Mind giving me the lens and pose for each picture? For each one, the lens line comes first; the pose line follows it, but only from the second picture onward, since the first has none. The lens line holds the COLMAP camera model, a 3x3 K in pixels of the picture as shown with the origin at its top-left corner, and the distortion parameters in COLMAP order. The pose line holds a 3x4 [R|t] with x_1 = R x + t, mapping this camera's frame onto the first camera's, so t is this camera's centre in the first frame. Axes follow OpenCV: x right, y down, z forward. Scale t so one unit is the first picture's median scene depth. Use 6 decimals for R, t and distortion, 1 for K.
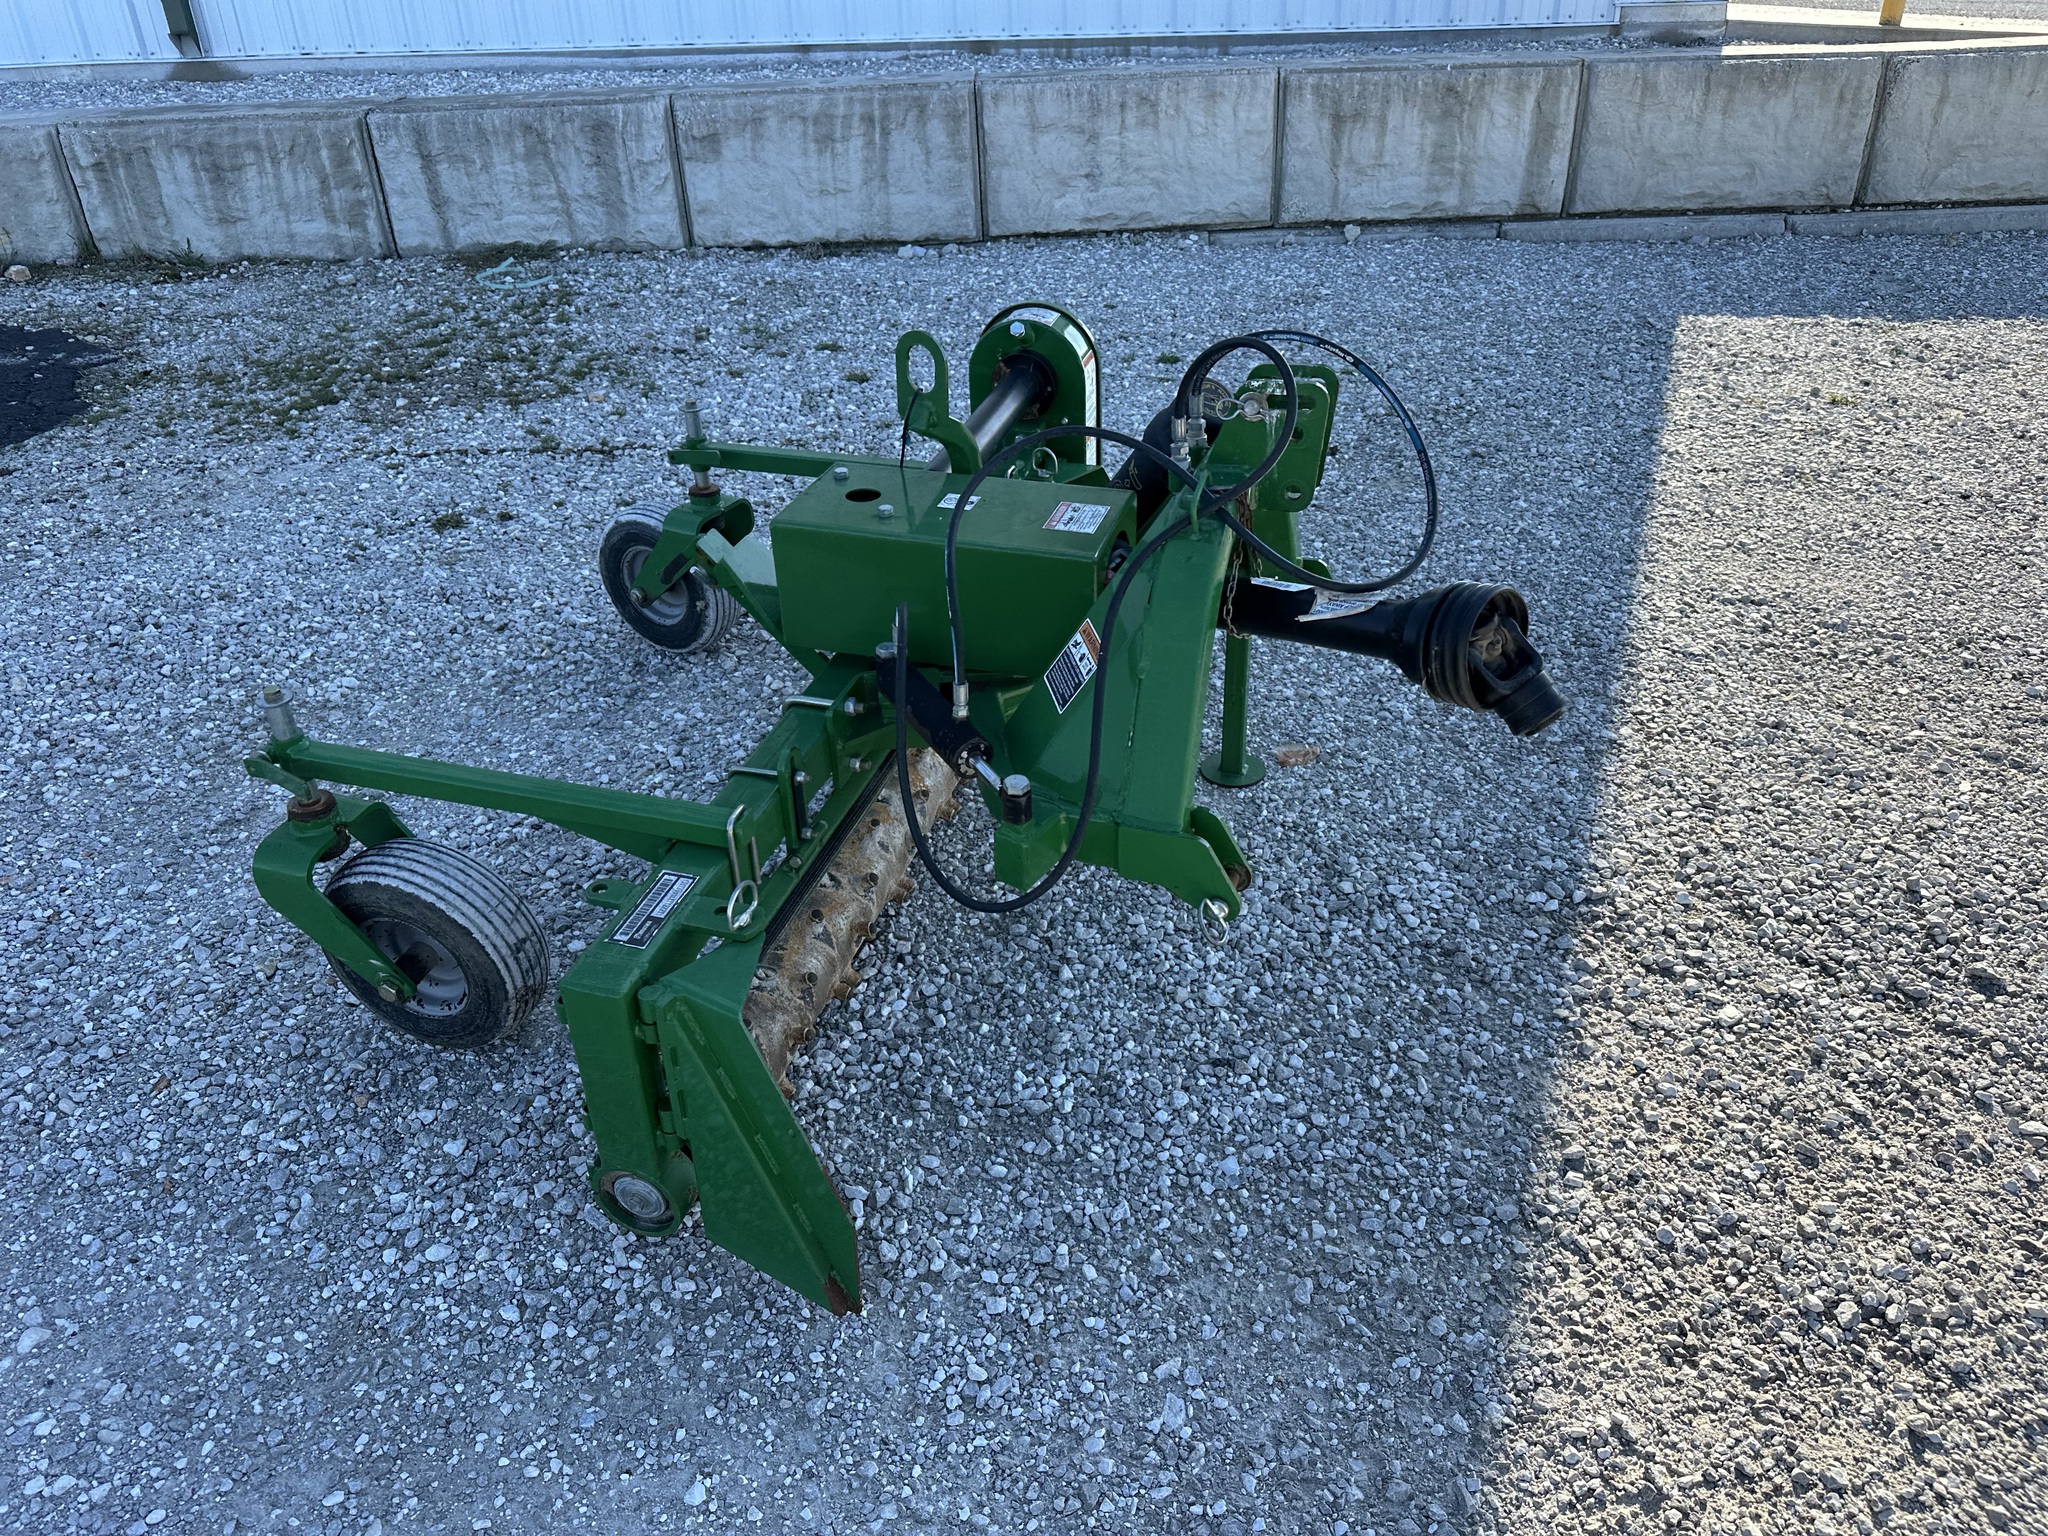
lens RADIAL K [[1452.4, 0, 1024.0], [0, 1452.4, 768.0], [0, 0, 1]] dist [0.034108, -0.049199]
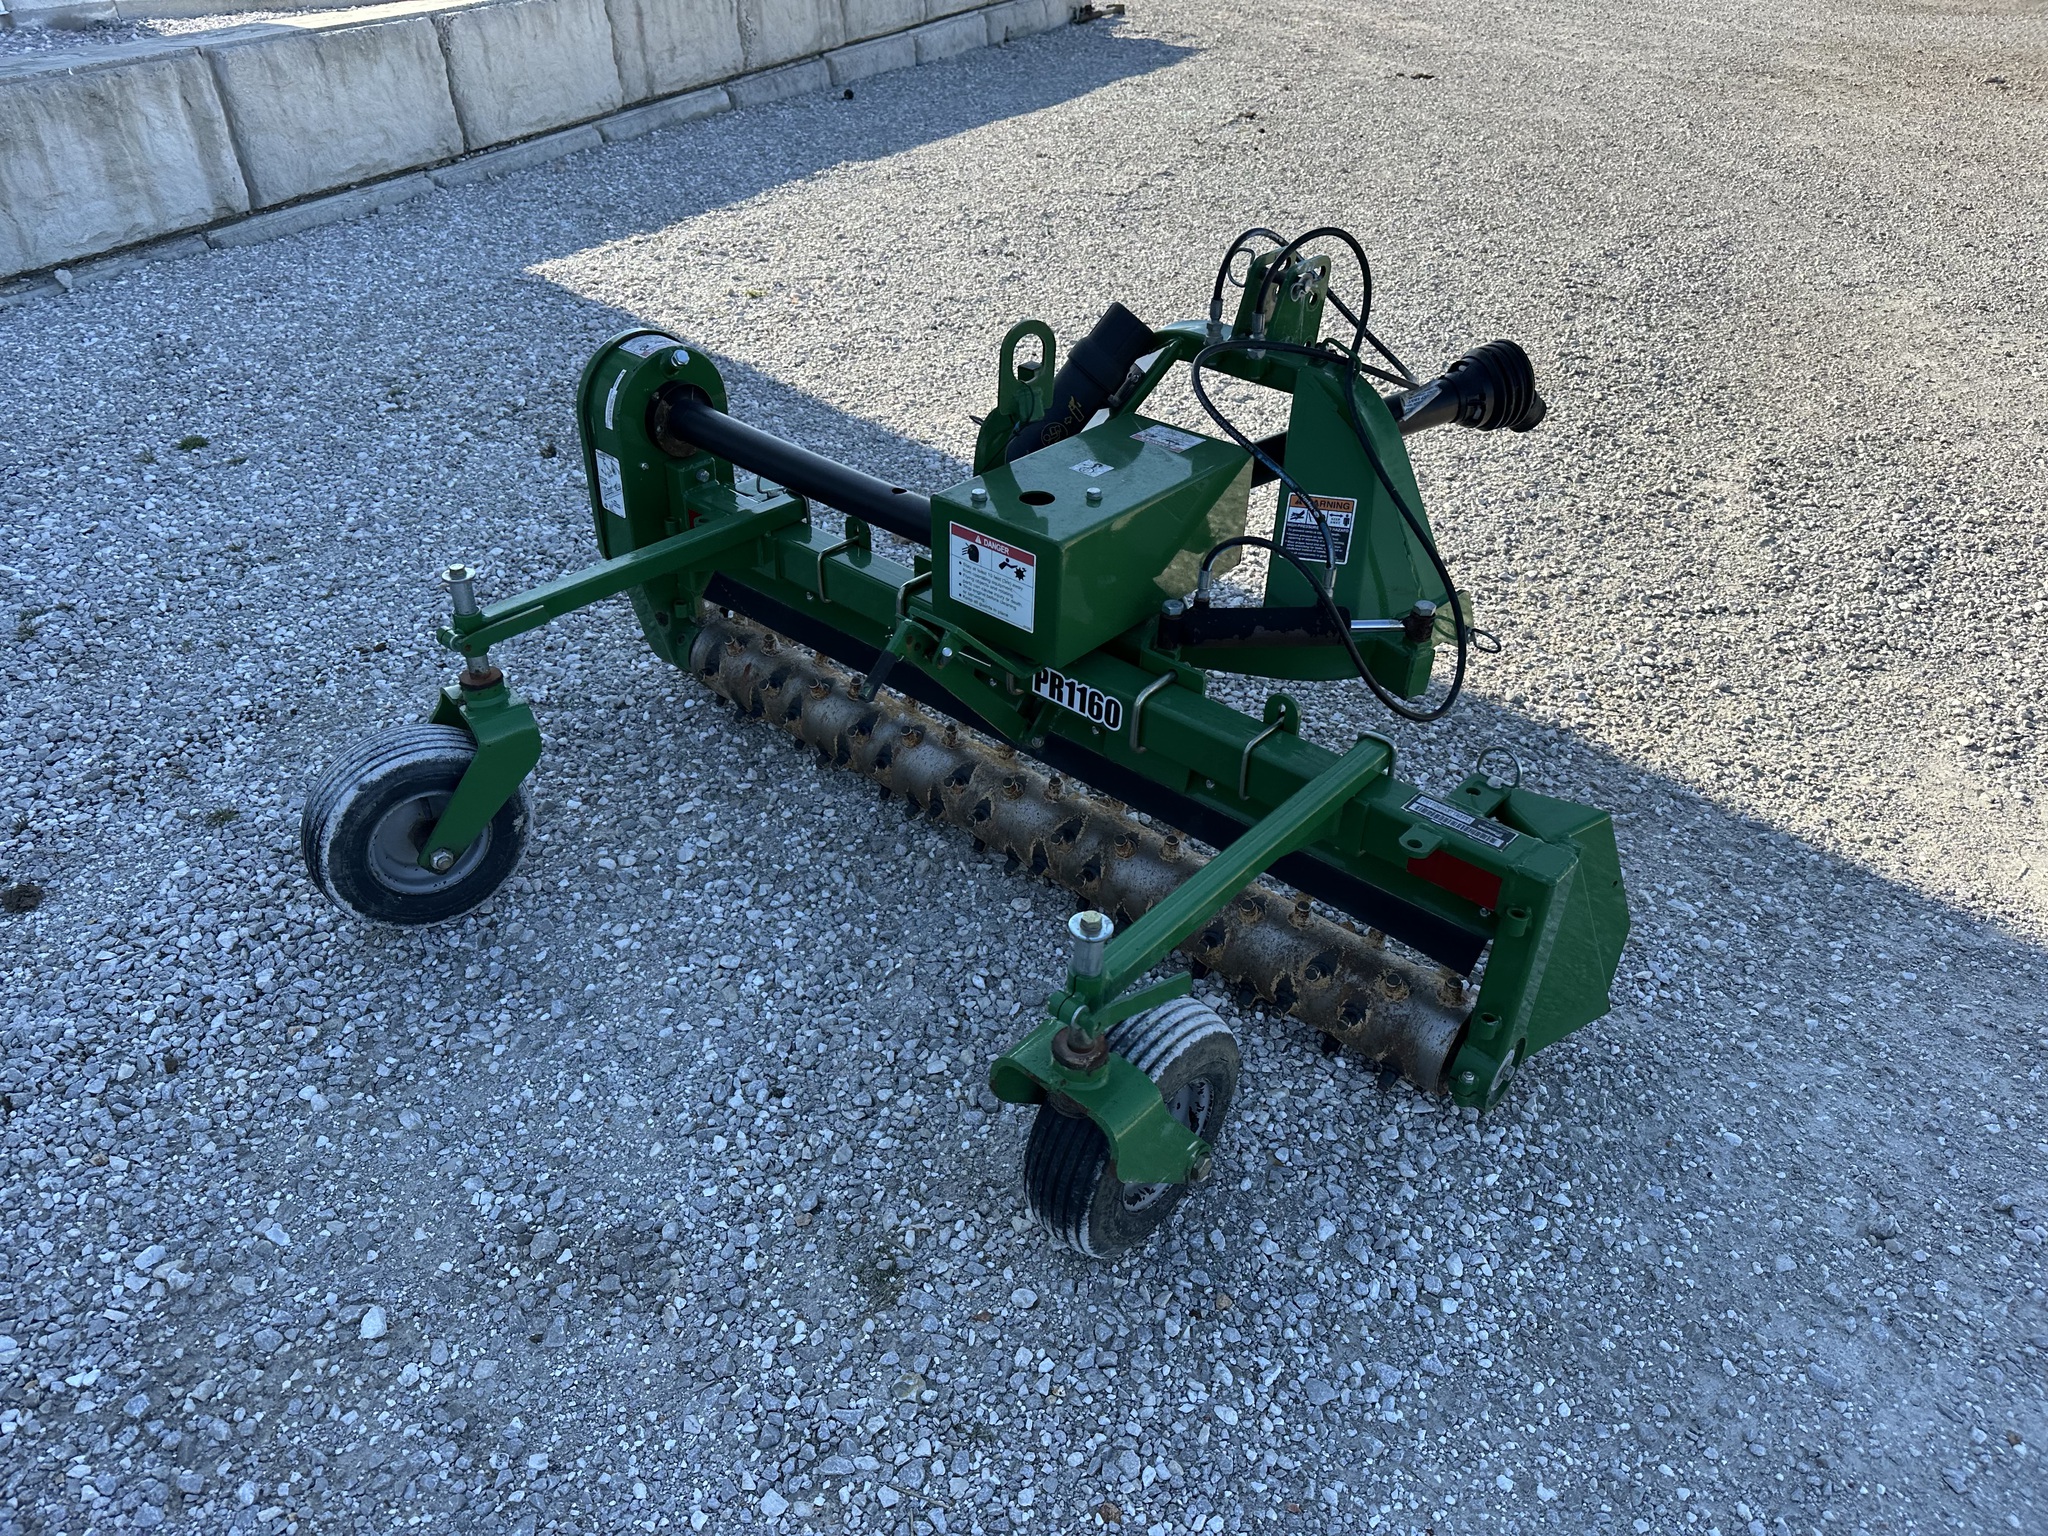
lens RADIAL K [[1438.0, 0, 1029.8], [0, 1438.0, 769.1], [0, 0, 1]] dist [0.000828, -0.007354]
pose [[0.400646, -0.486408, 0.776460, -0.699395], [0.467872, 0.837239, 0.283066, -0.228179], [-0.787768, 0.249875, 0.563014, 0.374157]]
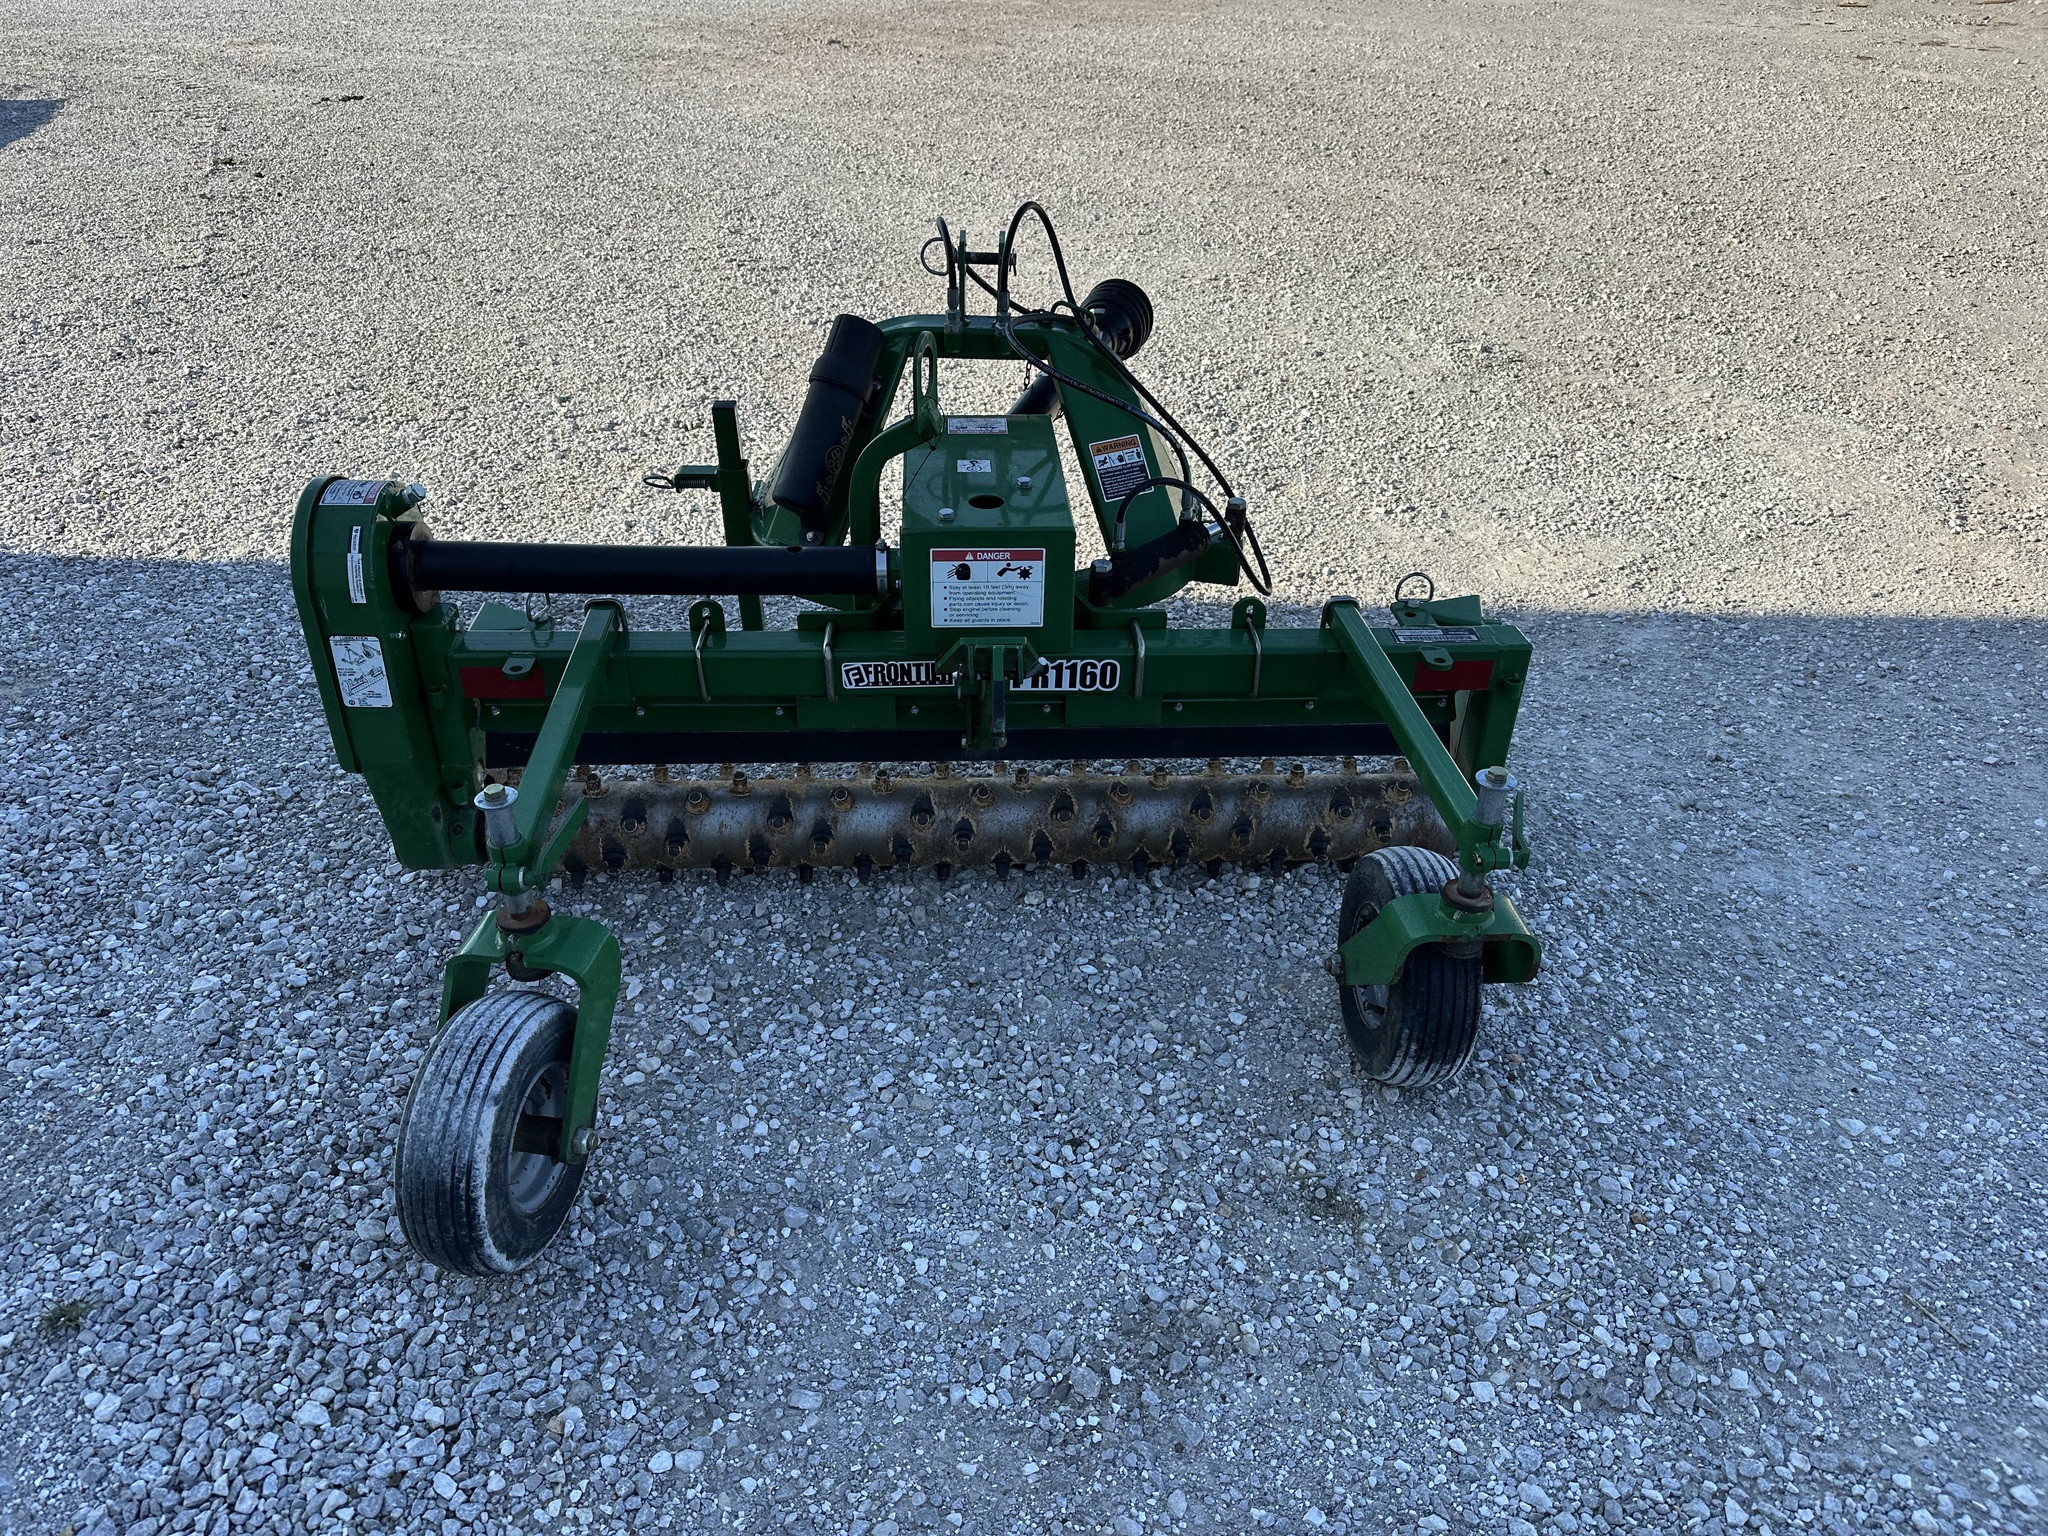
lens RADIAL K [[1438.0, 0, 1029.8], [0, 1438.0, 769.1], [0, 0, 1]] dist [0.000828, -0.007354]
pose [[-0.348453, -0.495384, 0.795723, -0.726539], [0.497523, 0.621720, 0.604926, -0.478762], [-0.794387, 0.606679, 0.029825, 0.780360]]
